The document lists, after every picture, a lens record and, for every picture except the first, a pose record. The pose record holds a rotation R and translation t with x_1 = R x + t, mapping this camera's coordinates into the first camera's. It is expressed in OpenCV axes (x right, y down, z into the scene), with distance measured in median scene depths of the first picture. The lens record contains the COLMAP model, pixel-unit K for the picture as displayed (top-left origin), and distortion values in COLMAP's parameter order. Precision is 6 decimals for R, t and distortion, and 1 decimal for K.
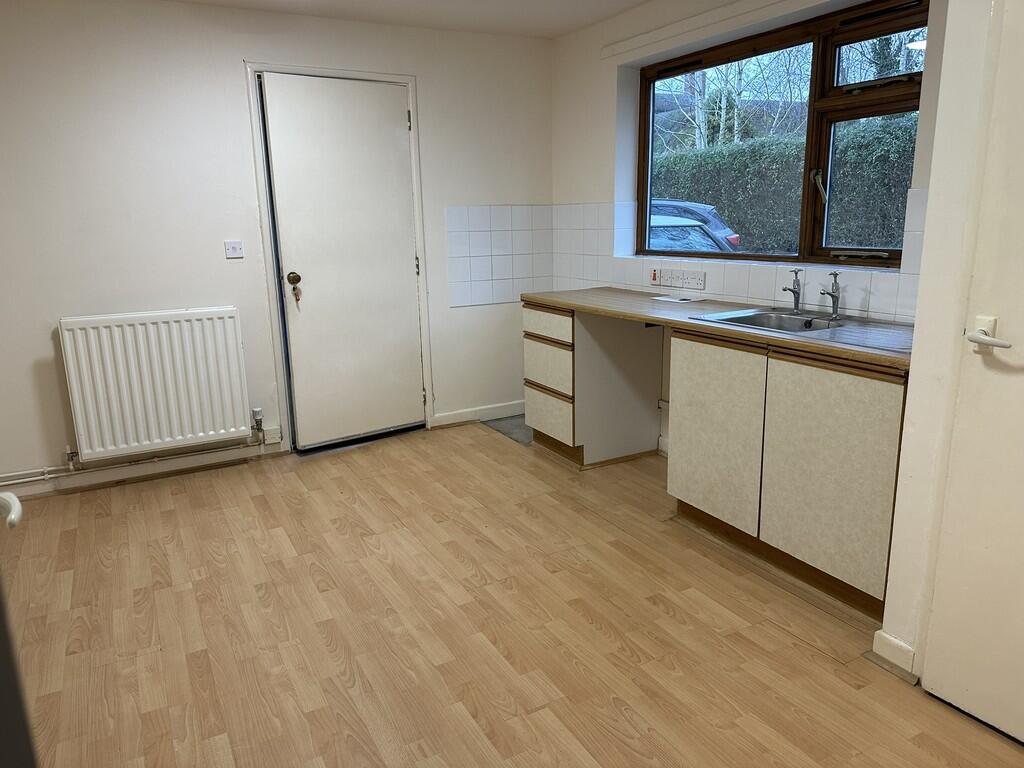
lens RADIAL K [[731.4, 0, 514.9], [0, 731.4, 379.5], [0, 0, 1]] dist [0.145696, -0.184118]
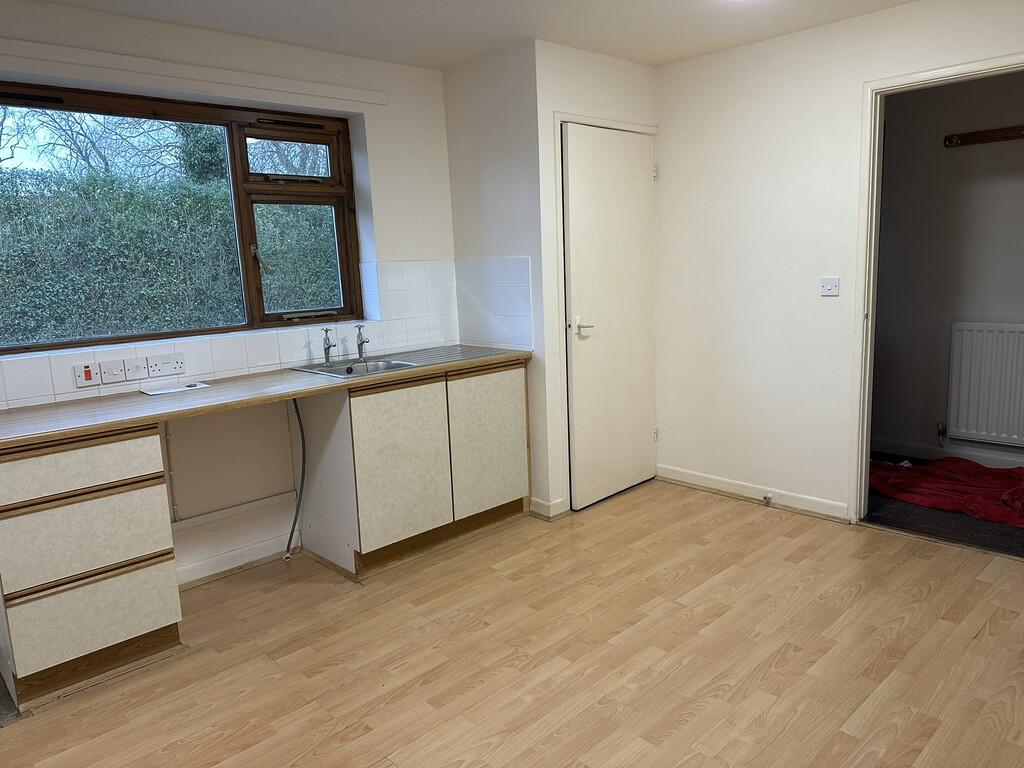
lens RADIAL K [[731.4, 0, 514.9], [0, 731.4, 379.5], [0, 0, 1]] dist [0.145696, -0.184118]
pose [[-0.271522, -0.128838, 0.953770, -0.886453], [0.257785, 0.945054, 0.201047, -0.248953], [-0.927266, 0.300457, -0.223390, 1.102585]]
